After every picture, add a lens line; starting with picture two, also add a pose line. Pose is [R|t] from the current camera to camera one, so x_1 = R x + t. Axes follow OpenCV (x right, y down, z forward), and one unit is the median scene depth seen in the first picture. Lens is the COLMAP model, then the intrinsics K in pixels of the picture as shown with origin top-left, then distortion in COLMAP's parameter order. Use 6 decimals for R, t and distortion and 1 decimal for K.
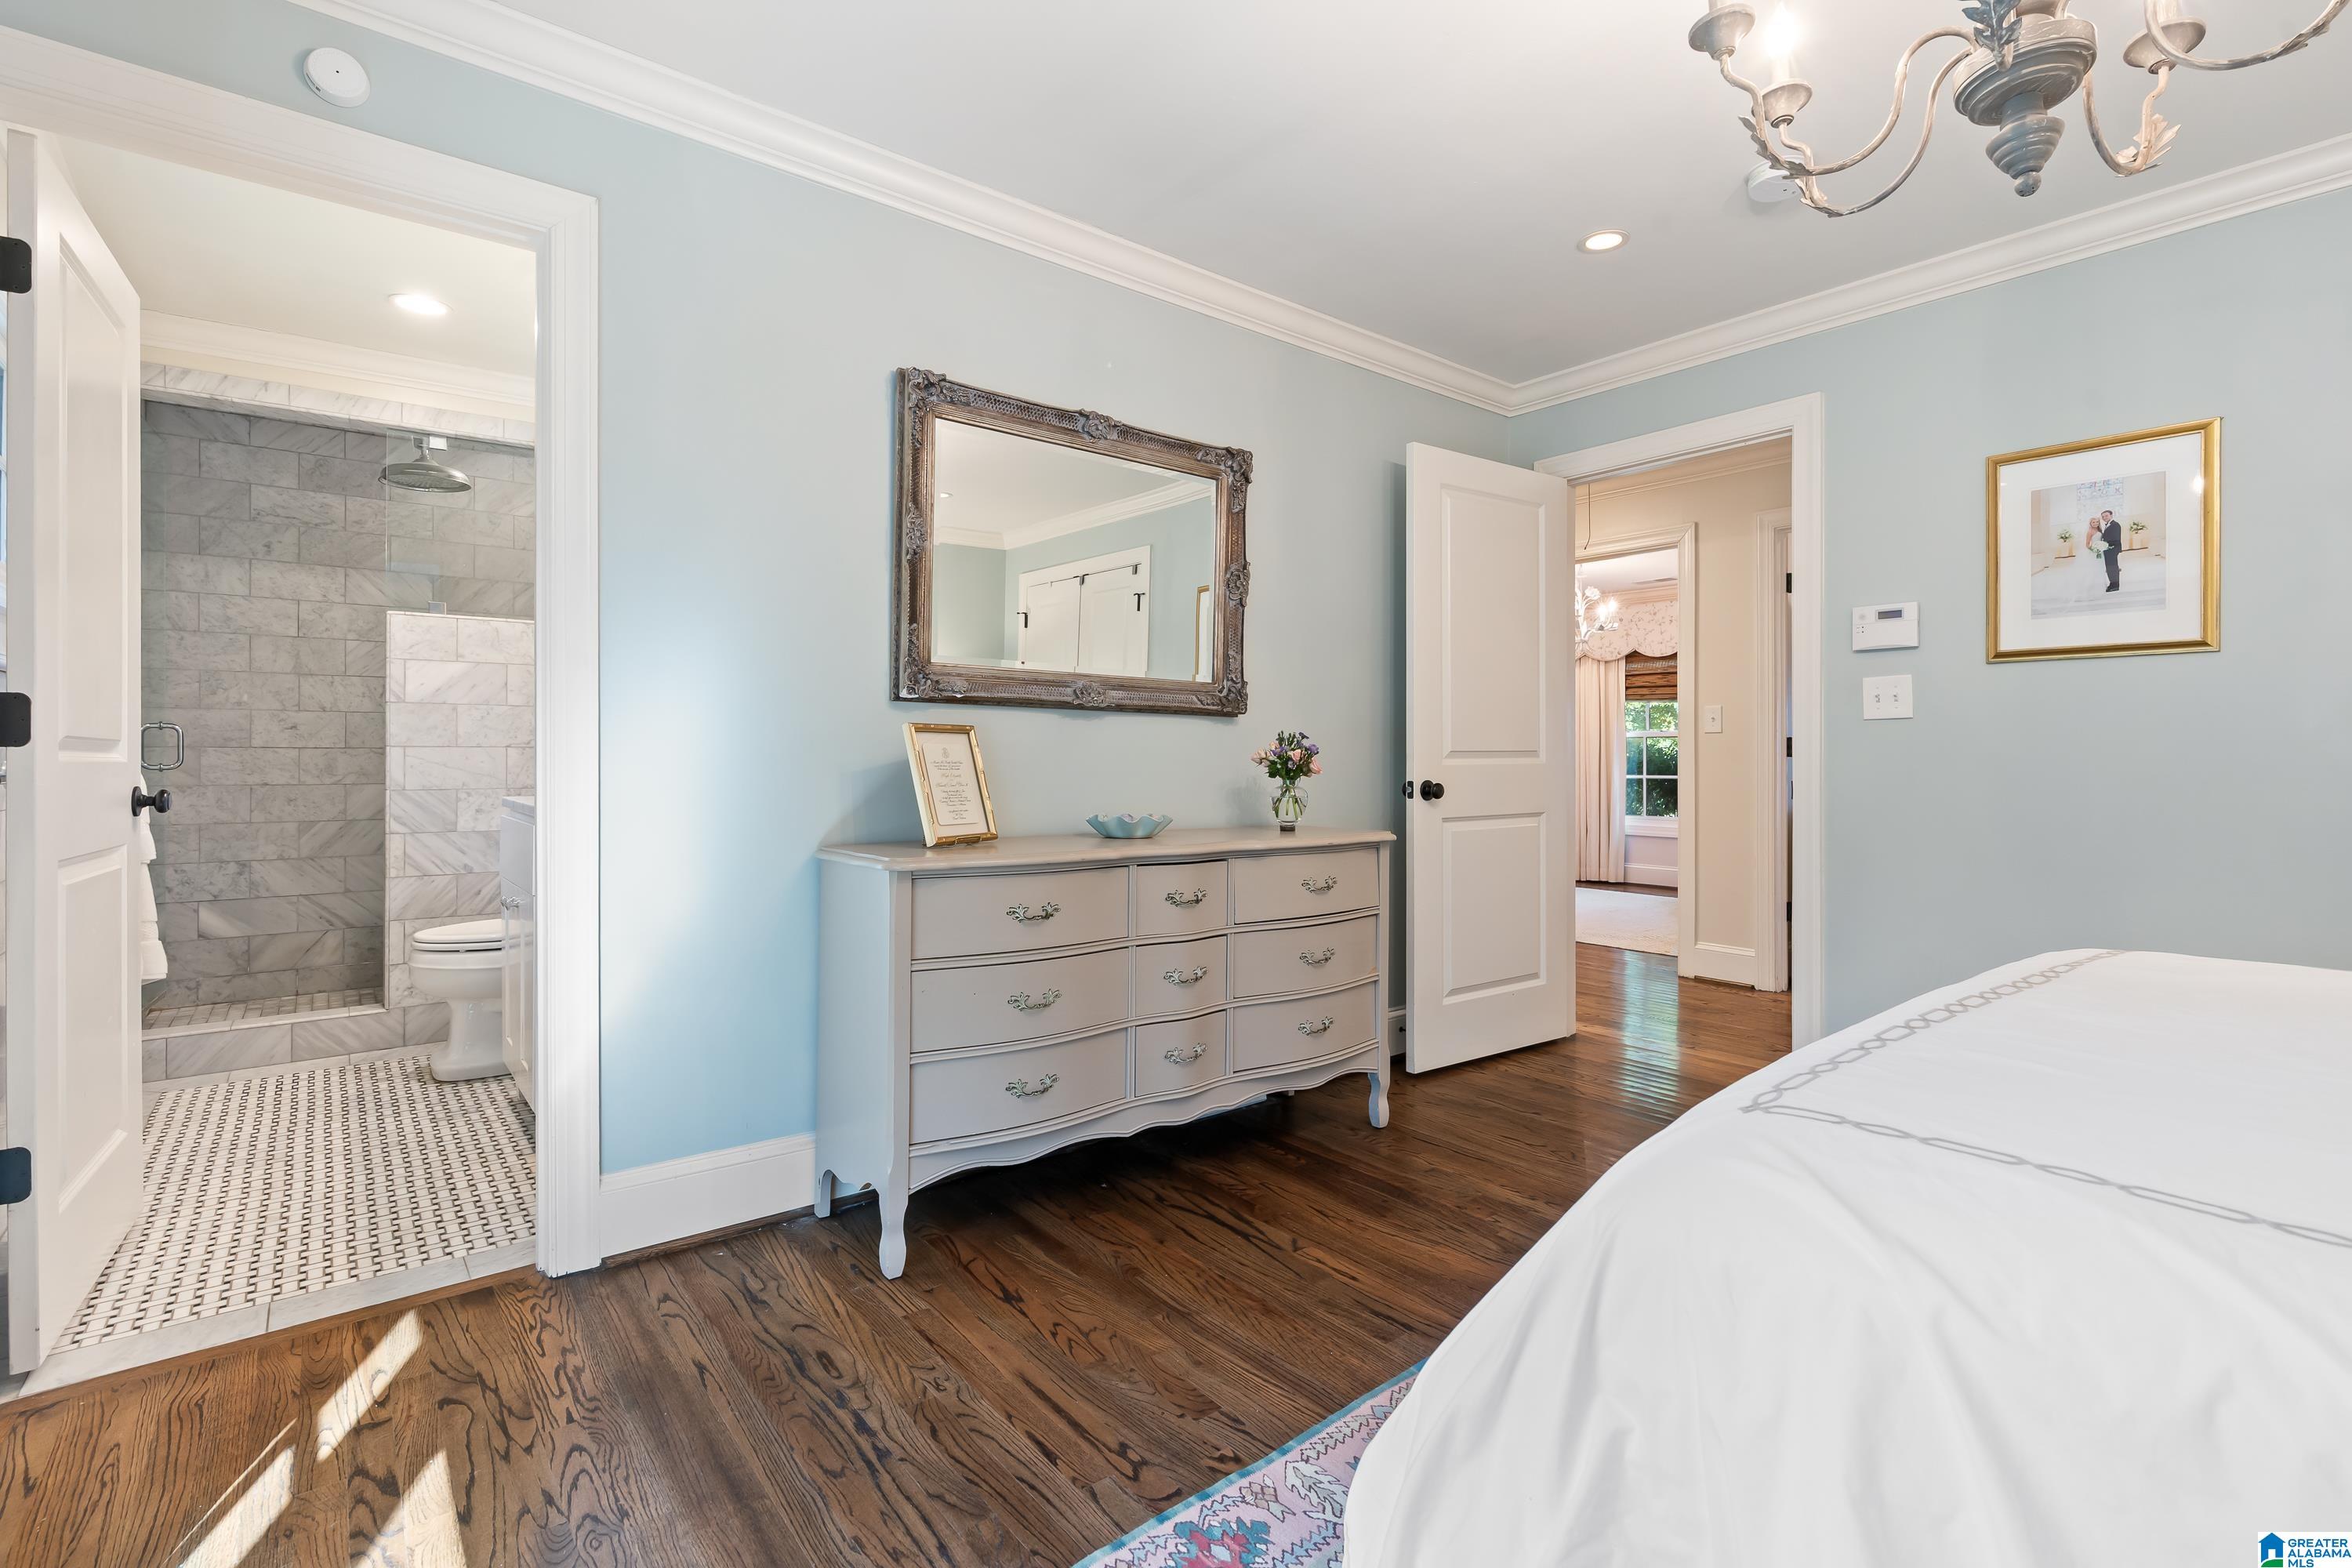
lens RADIAL K [[1072.4, 0, 1173.2], [0, 1072.4, 764.6], [0, 0, 1]] dist [-0.005191, 0.000577]
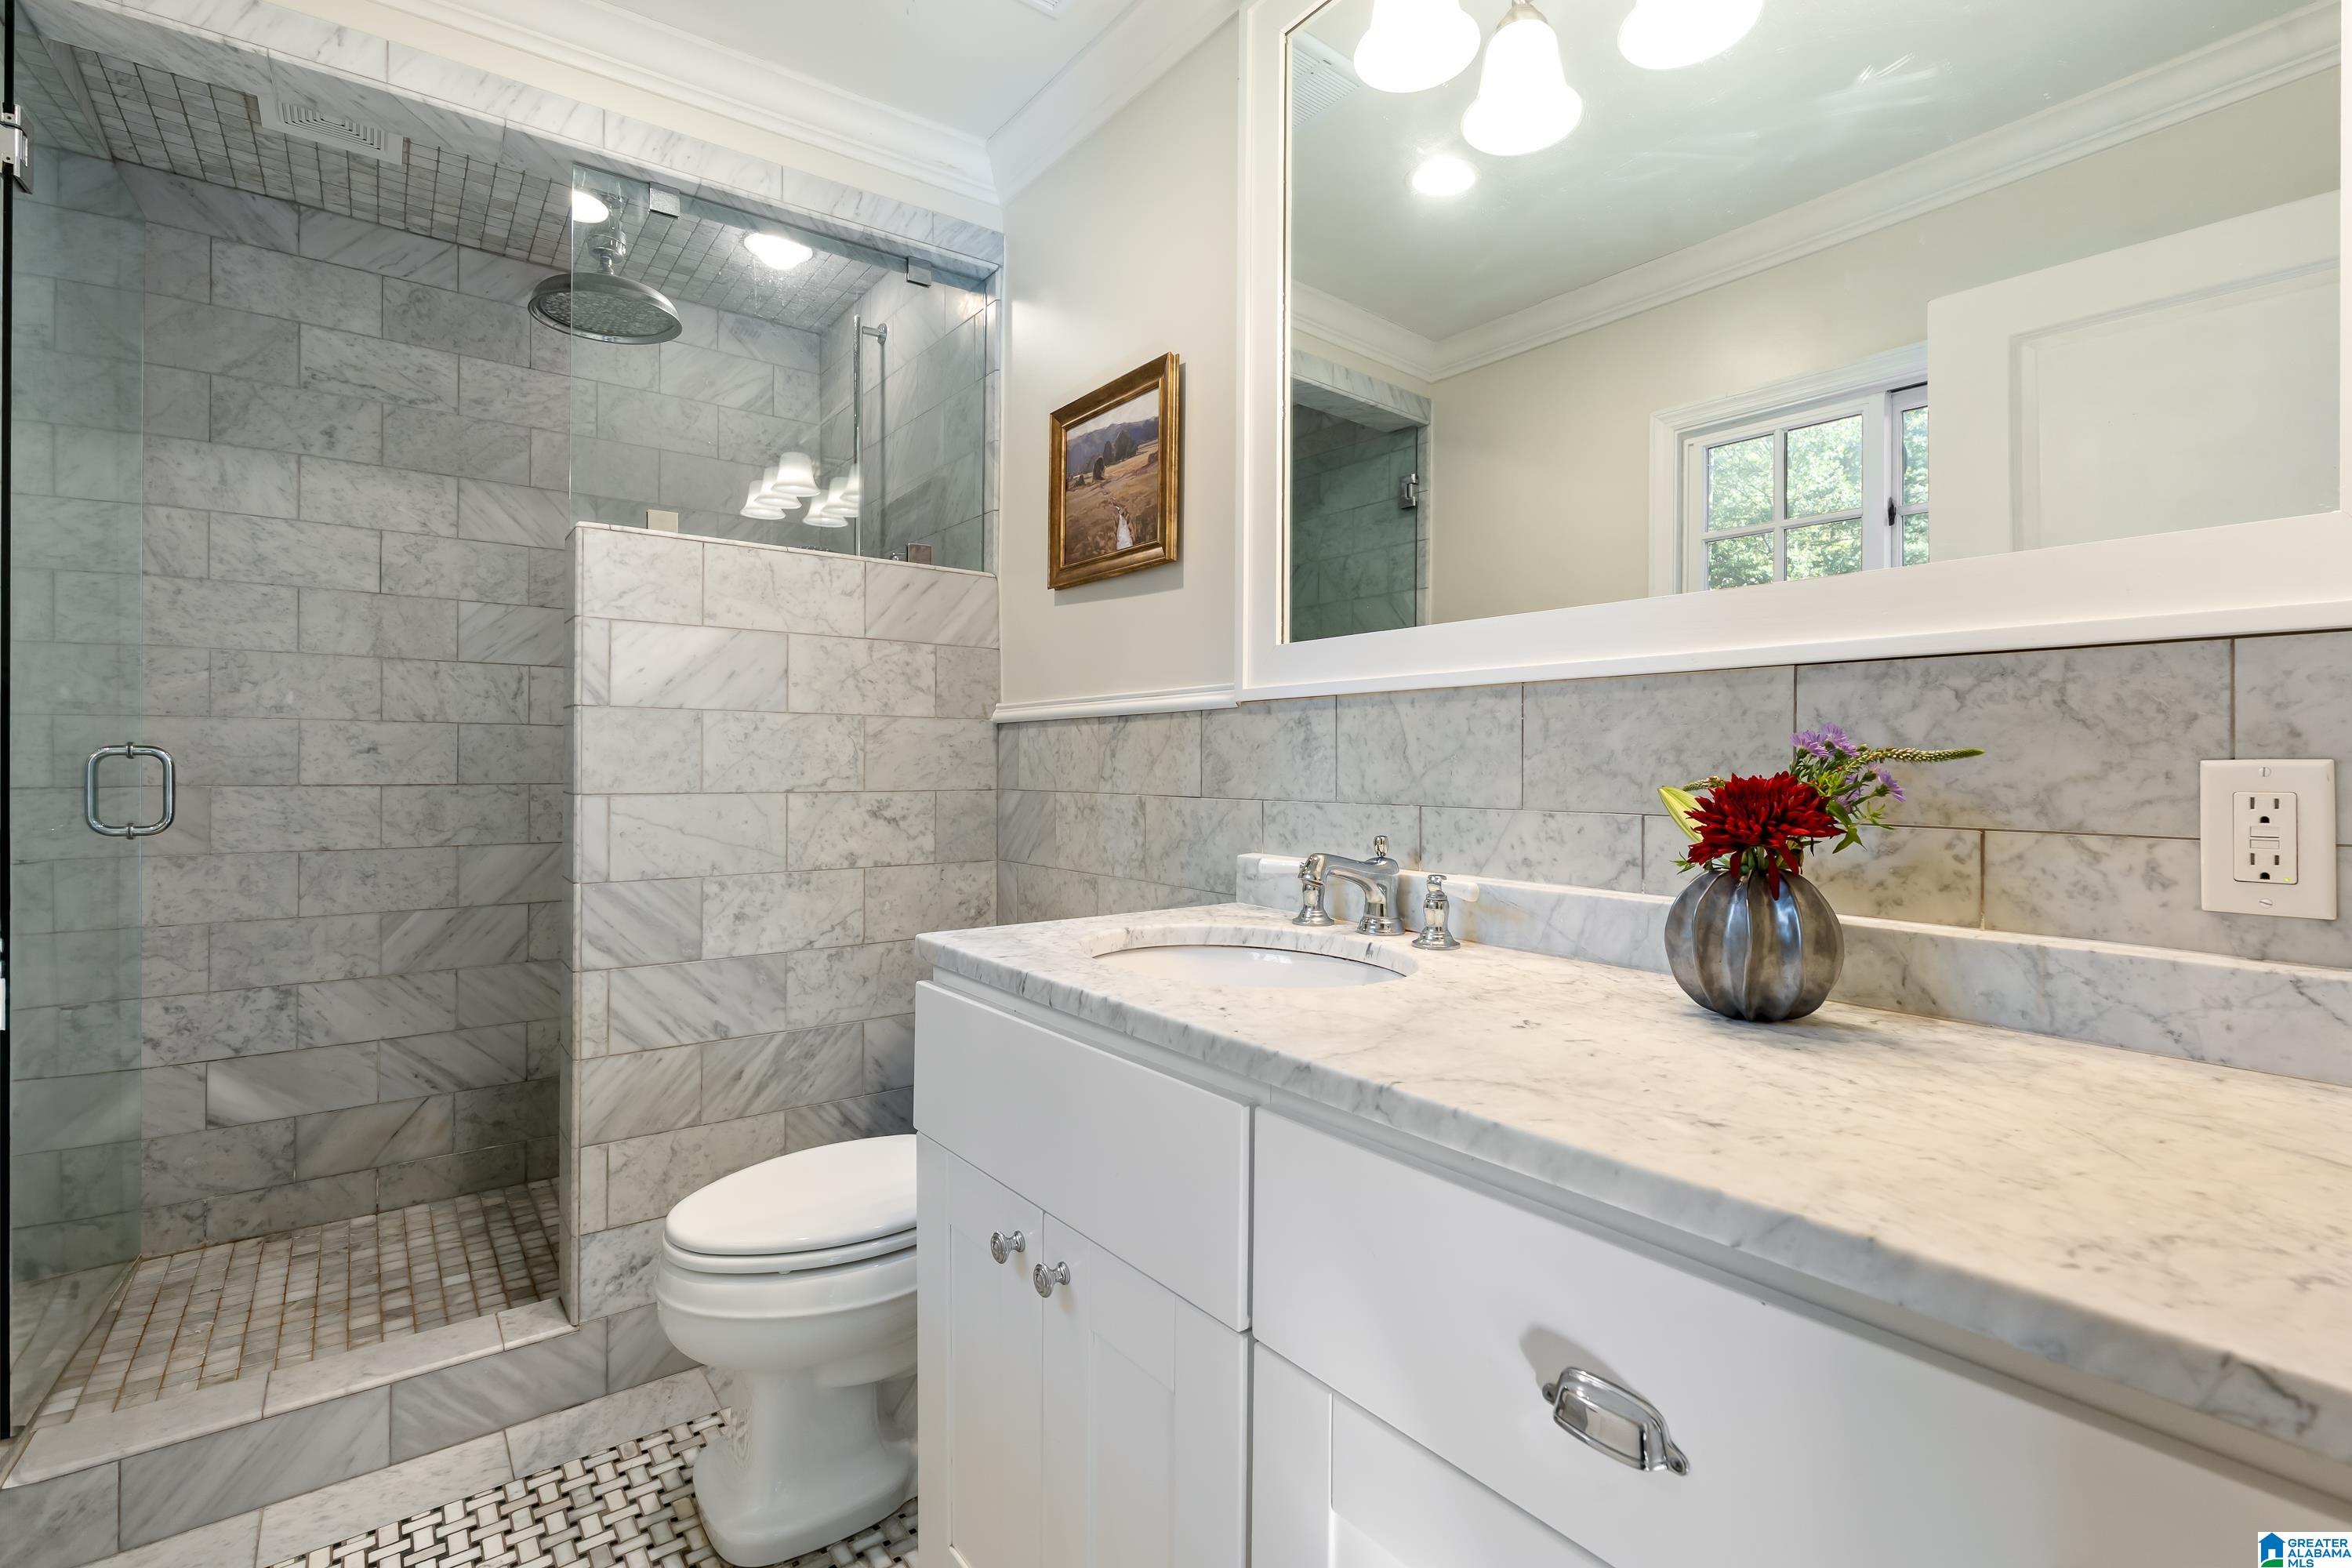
lens RADIAL K [[1072.4, 0, 1181.7], [0, 1072.4, 774.7], [0, 0, 1]] dist [-0.005191, 0.000577]
pose [[0.999894, 0.002944, -0.014292, -0.387672], [-0.002933, 0.999995, 0.000785, -0.023792], [0.014294, -0.000743, 0.999898, 0.440457]]
